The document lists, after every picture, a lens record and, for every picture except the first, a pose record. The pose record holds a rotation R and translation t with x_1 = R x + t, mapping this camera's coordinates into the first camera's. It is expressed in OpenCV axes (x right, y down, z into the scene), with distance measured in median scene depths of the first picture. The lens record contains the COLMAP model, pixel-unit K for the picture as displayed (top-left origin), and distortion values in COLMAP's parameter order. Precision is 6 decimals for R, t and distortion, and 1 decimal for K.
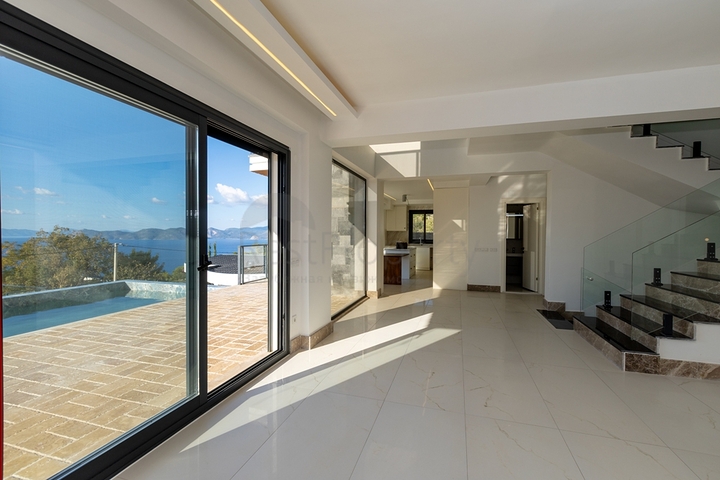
lens RADIAL K [[323.2, 0, 357.4], [0, 323.2, 241.1], [0, 0, 1]] dist [0.010135, -0.000047]
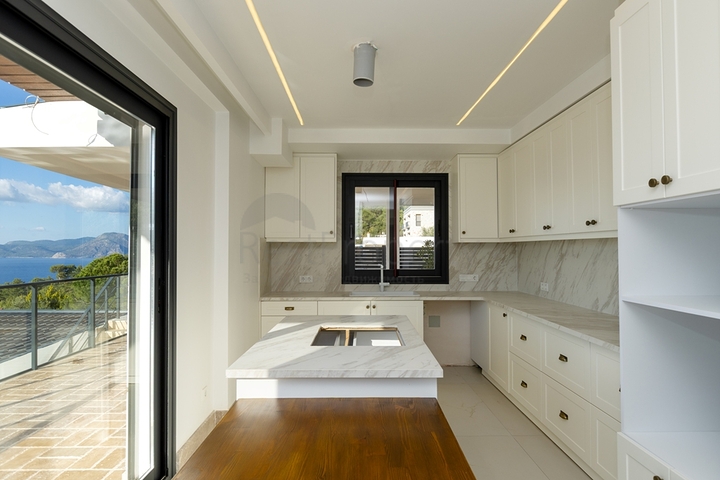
lens RADIAL K [[351.3, 0, 360.0], [0, 351.3, 240.0], [0, 0, 1]] dist [0.000108, 0.000006]
pose [[0.948751, 0.001732, 0.316019, 0.131044], [0.013108, 0.998909, -0.044828, -0.032463], [-0.315752, 0.046673, 0.947693, 1.235159]]
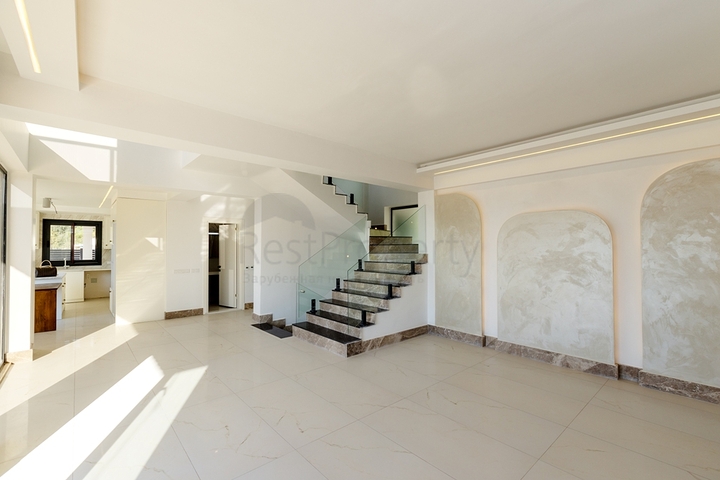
lens RADIAL K [[323.2, 0, 357.4], [0, 323.2, 241.1], [0, 0, 1]] dist [0.010135, -0.000047]
pose [[0.528277, 0.009762, 0.849016, -0.139642], [0.023778, 0.999372, -0.026286, -0.023726], [-0.848739, 0.034074, 0.527713, 0.100555]]
